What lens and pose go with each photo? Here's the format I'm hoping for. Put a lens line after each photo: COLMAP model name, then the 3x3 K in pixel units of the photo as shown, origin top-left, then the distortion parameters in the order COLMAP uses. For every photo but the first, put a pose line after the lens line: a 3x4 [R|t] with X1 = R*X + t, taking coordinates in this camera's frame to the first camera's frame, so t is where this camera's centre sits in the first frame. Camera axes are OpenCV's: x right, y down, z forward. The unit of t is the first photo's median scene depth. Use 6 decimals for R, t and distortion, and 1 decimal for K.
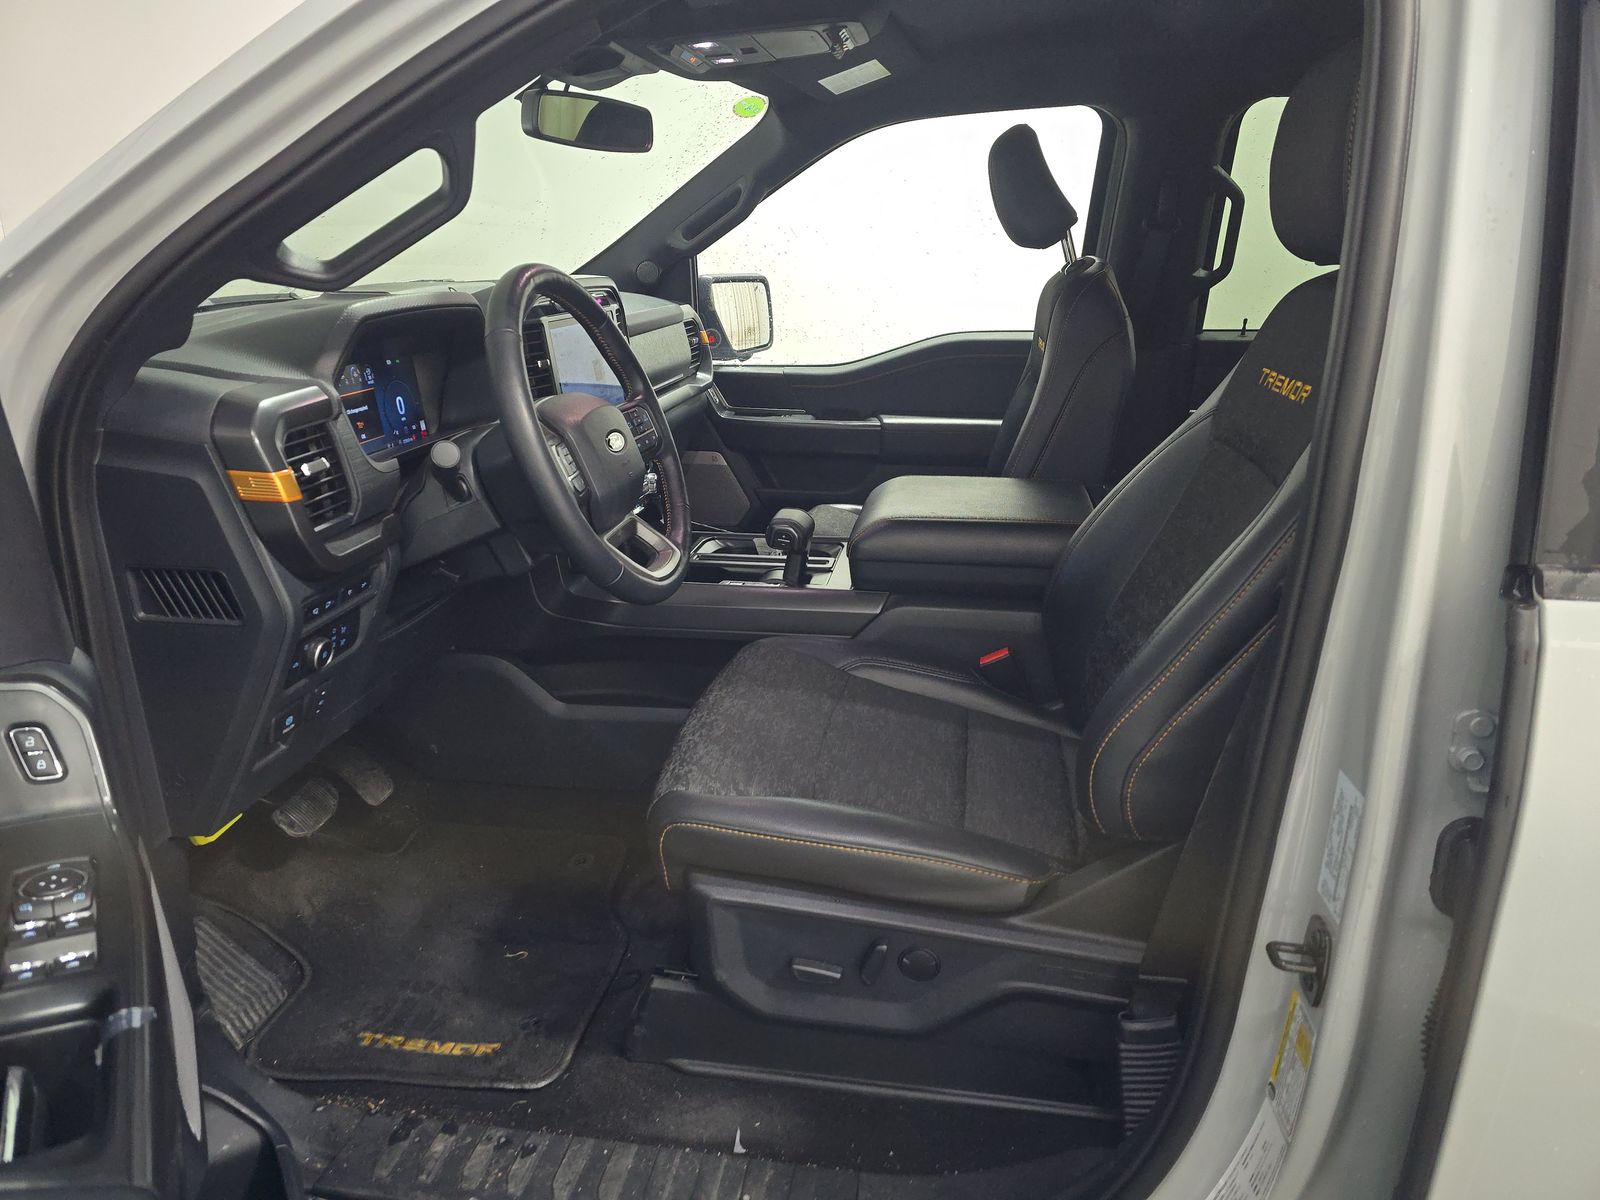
lens RADIAL K [[1070.0, 0, 804.4], [0, 1070.0, 607.0], [0, 0, 1]] dist [0.053585, -0.039914]
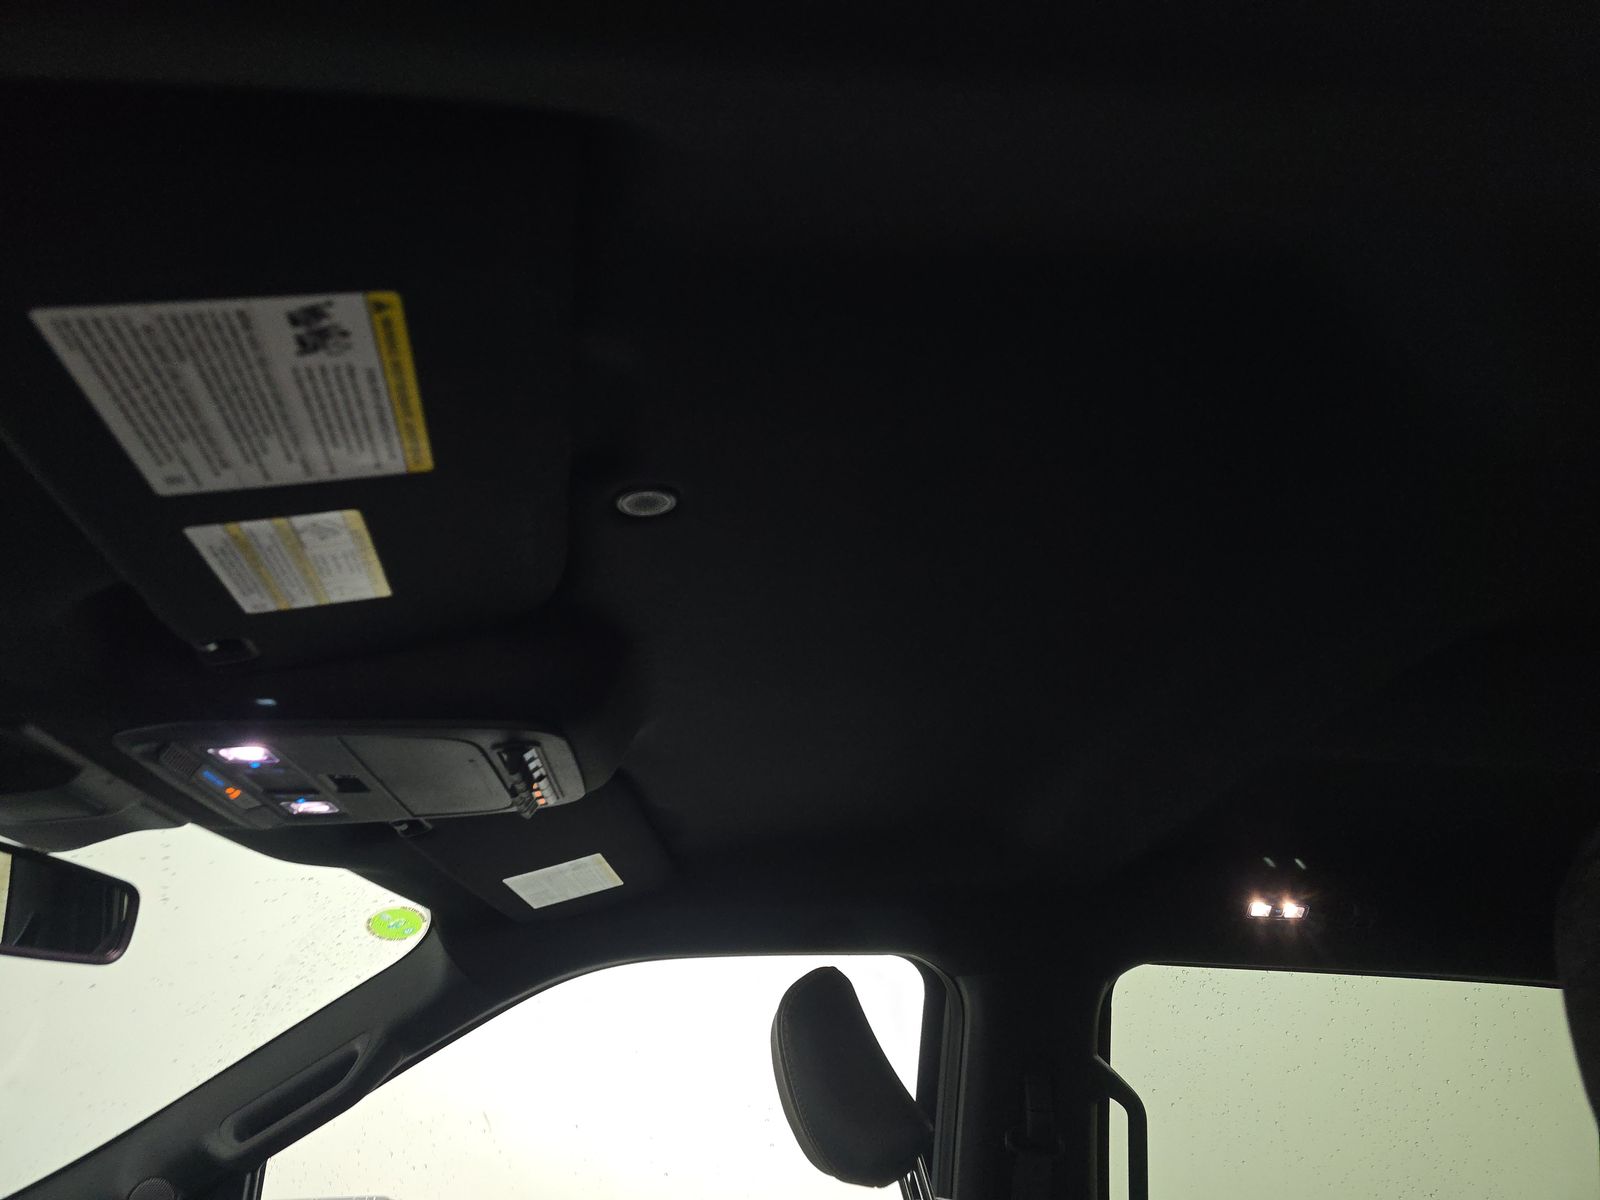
lens RADIAL K [[1070.0, 0, 804.4], [0, 1070.0, 607.0], [0, 0, 1]] dist [0.053585, -0.039914]
pose [[0.973864, 0.125930, 0.189023, 0.045090], [0.042562, 0.716299, -0.696495, -0.165983], [-0.223106, 0.686337, 0.692218, 0.438441]]
